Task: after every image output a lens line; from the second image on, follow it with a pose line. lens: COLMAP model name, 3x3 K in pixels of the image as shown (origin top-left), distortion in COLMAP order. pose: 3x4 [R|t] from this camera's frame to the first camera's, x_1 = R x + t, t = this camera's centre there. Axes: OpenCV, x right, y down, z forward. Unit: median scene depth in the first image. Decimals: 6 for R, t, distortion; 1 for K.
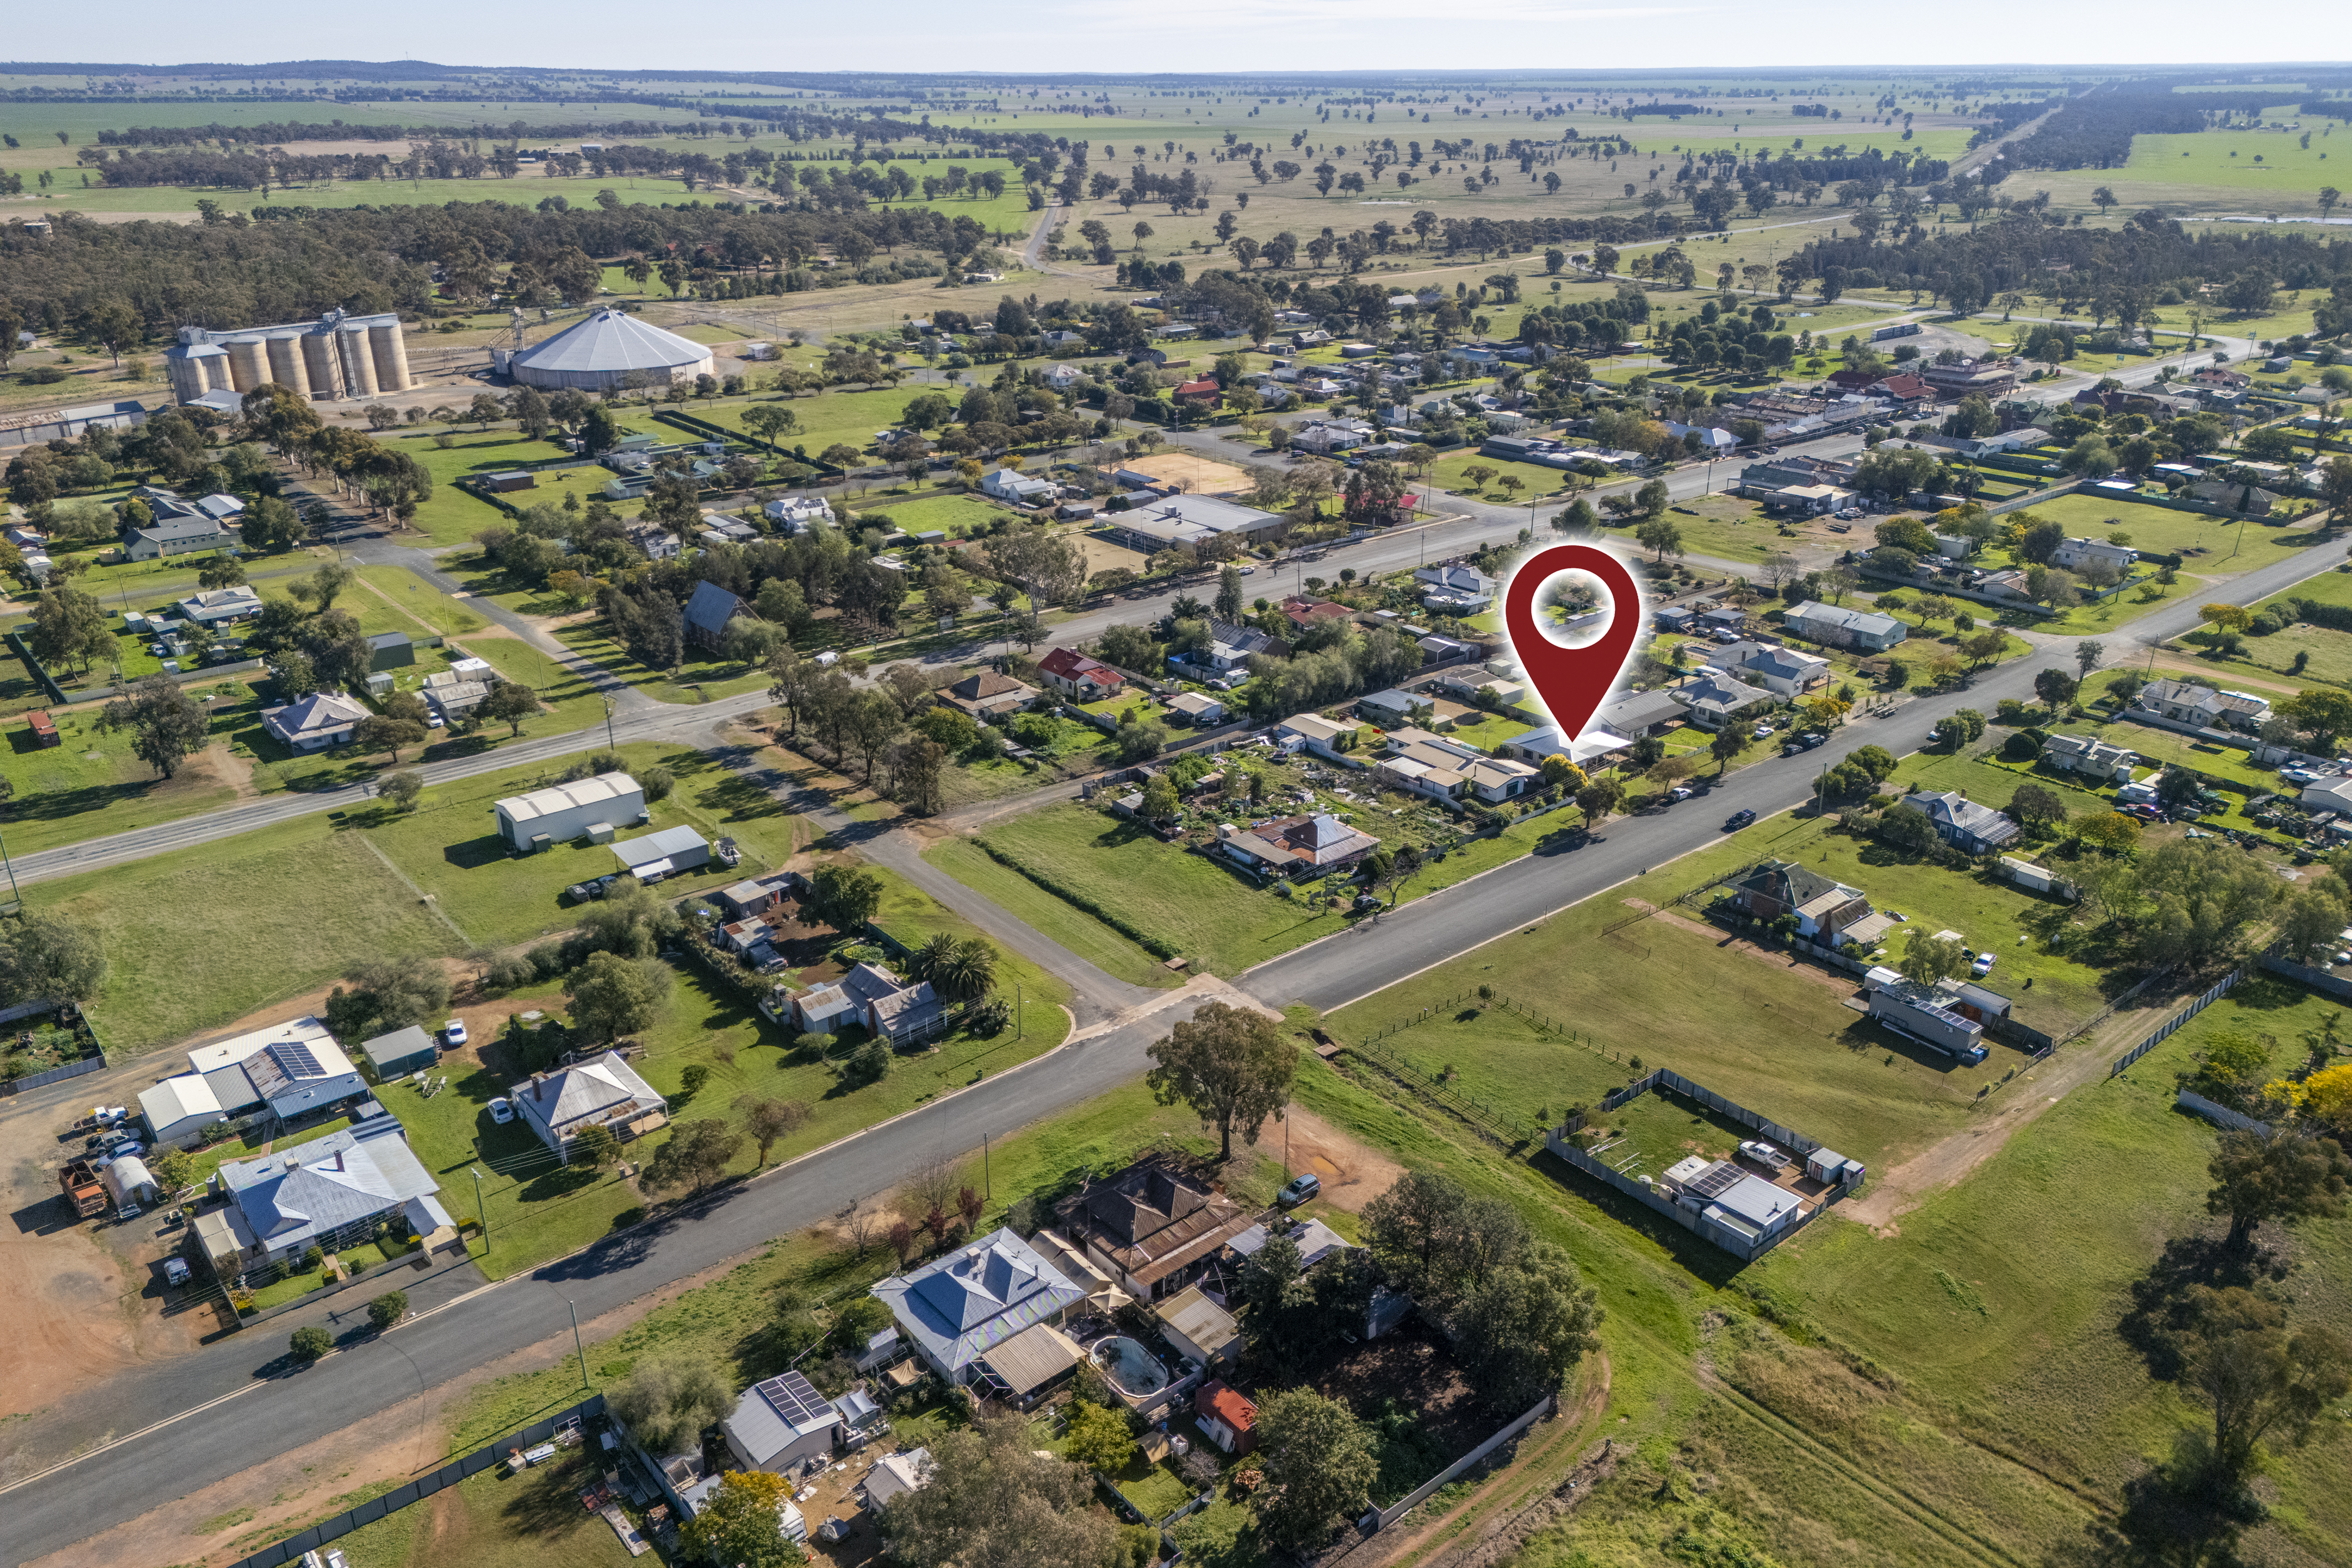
lens RADIAL K [[1715.8, 0, 1148.9], [0, 1715.8, 783.7], [0, 0, 1]] dist [0.101108, -0.091006]
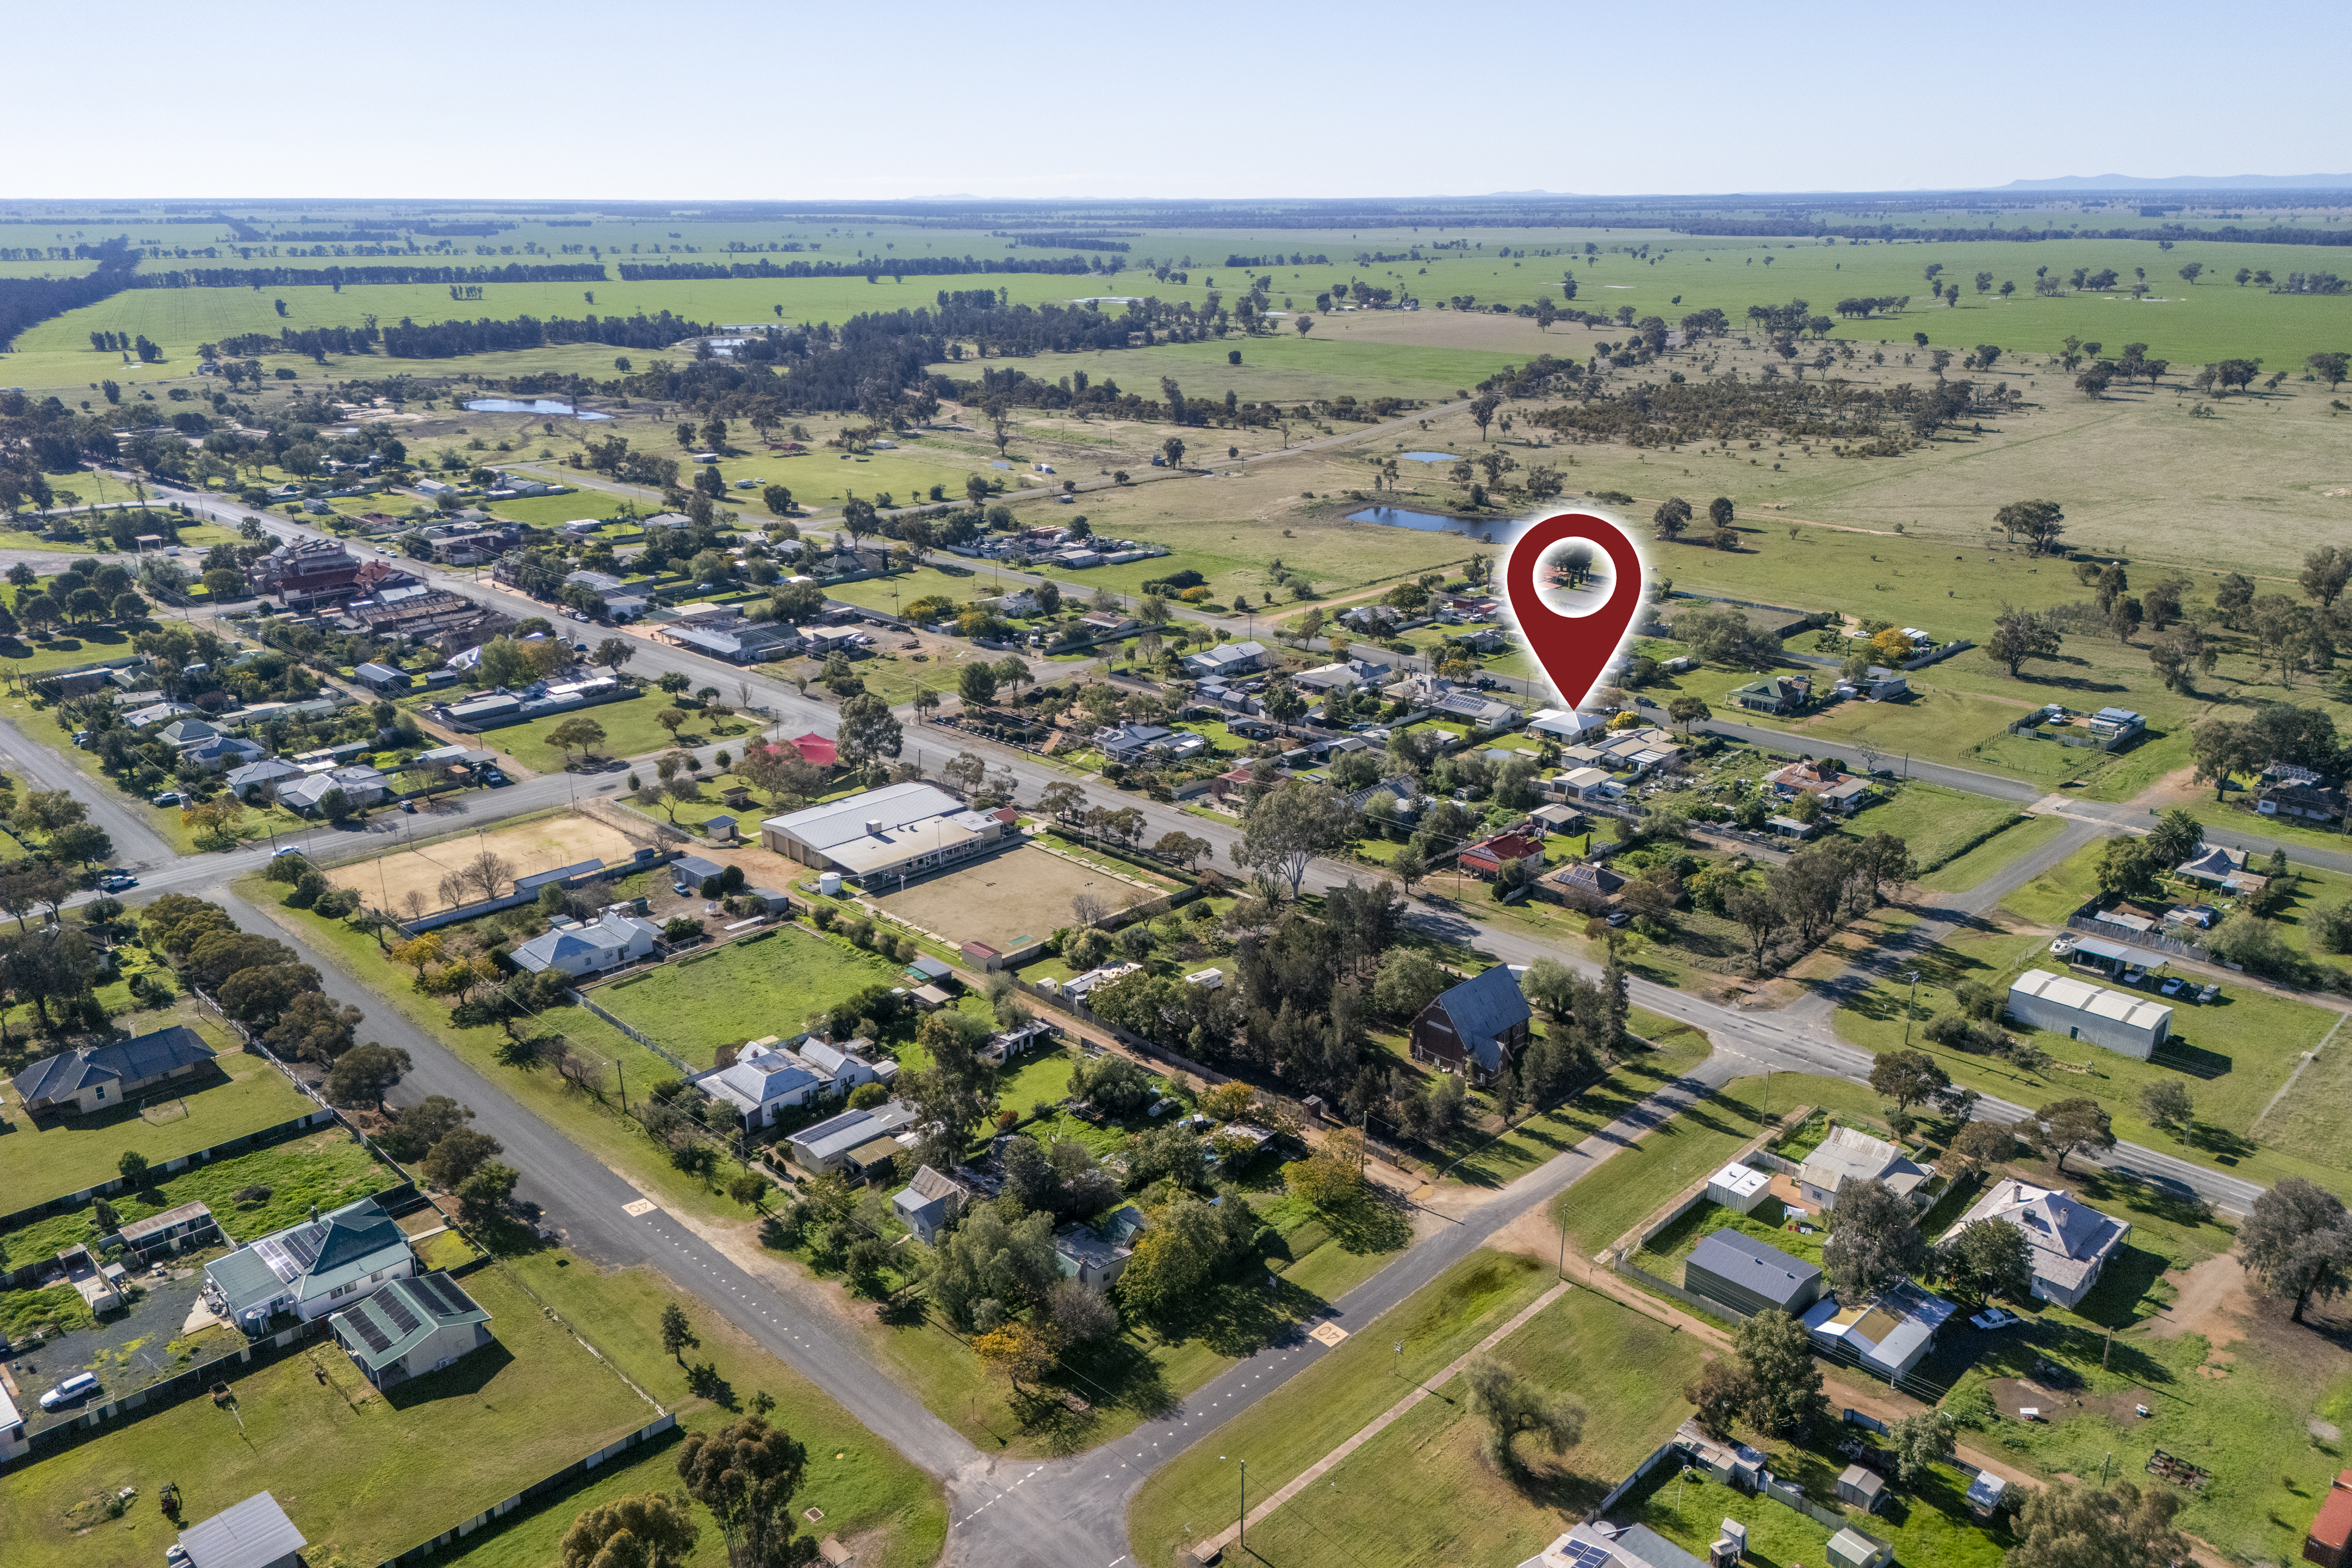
lens RADIAL K [[1715.8, 0, 1148.9], [0, 1715.8, 783.7], [0, 0, 1]] dist [0.101108, -0.091006]
pose [[-0.081928, -0.319714, 0.943965, -1.104375], [0.386639, 0.862776, 0.325773, -0.583571], [-0.918585, 0.391664, 0.052929, 1.294382]]
